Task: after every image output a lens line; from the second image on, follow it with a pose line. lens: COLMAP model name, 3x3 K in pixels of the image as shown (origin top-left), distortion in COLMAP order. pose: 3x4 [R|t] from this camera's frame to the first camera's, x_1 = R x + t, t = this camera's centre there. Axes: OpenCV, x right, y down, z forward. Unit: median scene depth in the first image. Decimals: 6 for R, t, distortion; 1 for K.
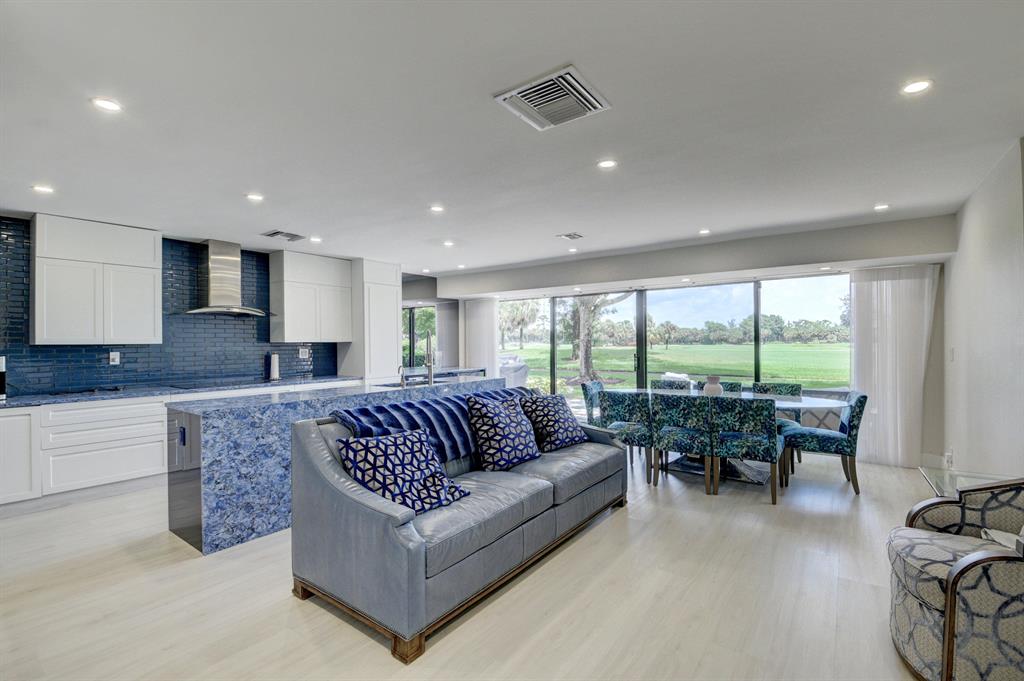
lens RADIAL K [[451.0, 0, 514.1], [0, 451.0, 343.1], [0, 0, 1]] dist [0.003610, -0.016729]
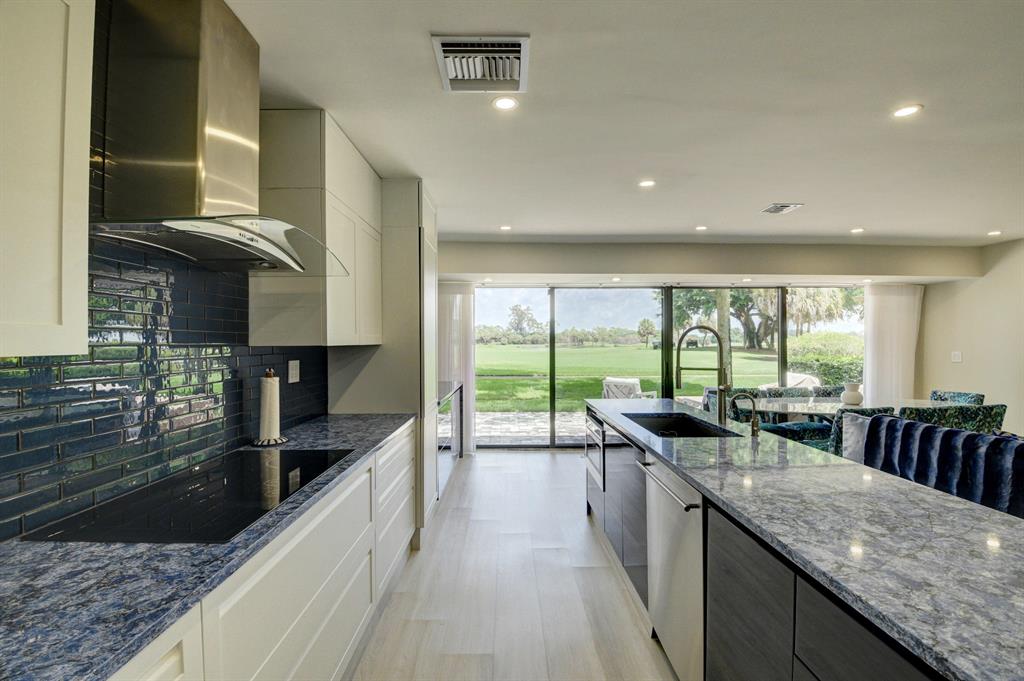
lens RADIAL K [[451.0, 0, 513.2], [0, 451.0, 342.0], [0, 0, 1]] dist [0.003610, -0.016729]
pose [[0.795667, 0.007693, 0.605685, -0.788739], [-0.005047, 0.999969, -0.006072, -0.004869], [-0.605713, 0.001774, 0.795681, 0.755935]]
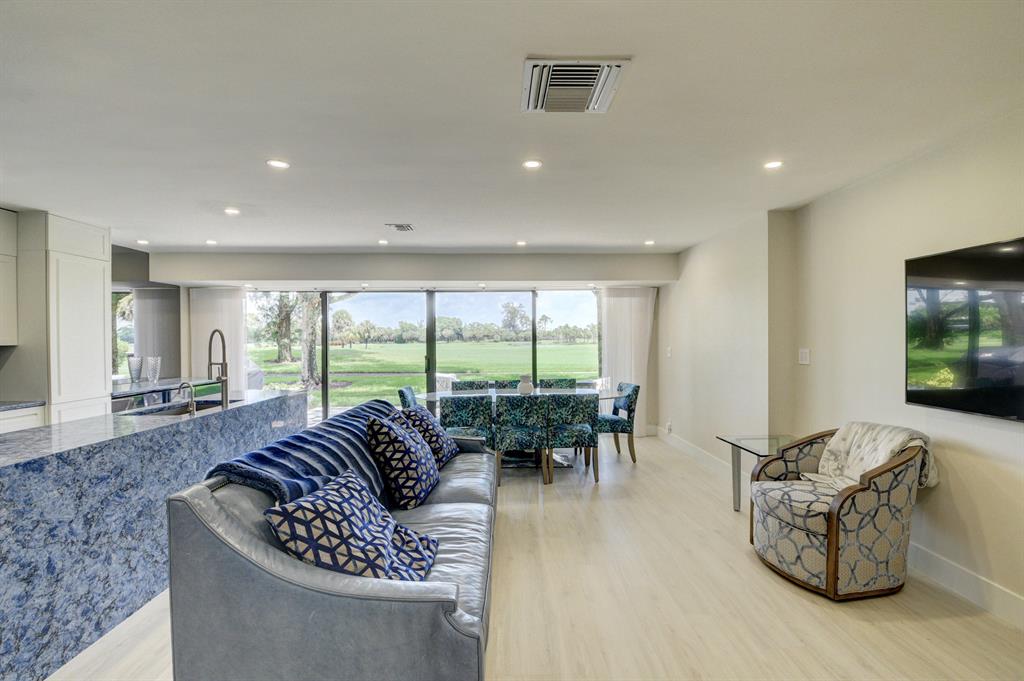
lens RADIAL K [[451.0, 0, 511.5], [0, 451.0, 343.5], [0, 0, 1]] dist [0.003610, -0.016729]
pose [[0.795050, -0.003020, 0.606536, -0.276750], [0.000987, 0.999993, 0.003685, -0.009884], [-0.606543, -0.002331, 0.795047, 0.169797]]
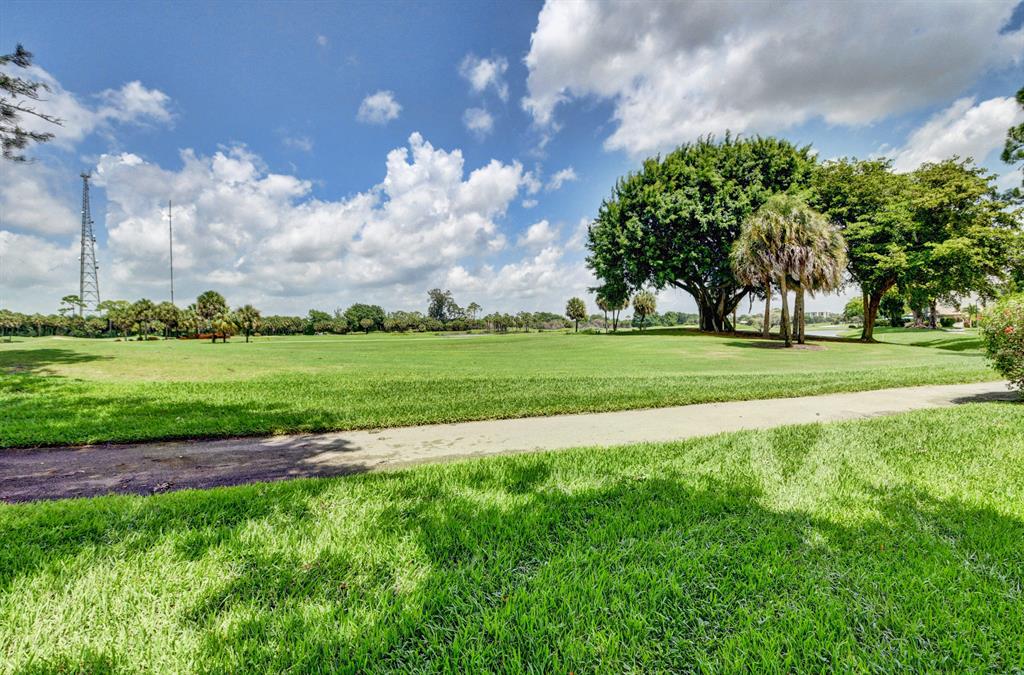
lens RADIAL K [[451.0, 0, 510.1], [0, 451.0, 338.6], [0, 0, 1]] dist [0.003610, -0.016729]
pose [[0.690490, -0.021283, 0.723029, 2.041076], [0.012909, 0.999770, 0.017100, 0.018325], [-0.723227, -0.002474, 0.690606, 3.181525]]
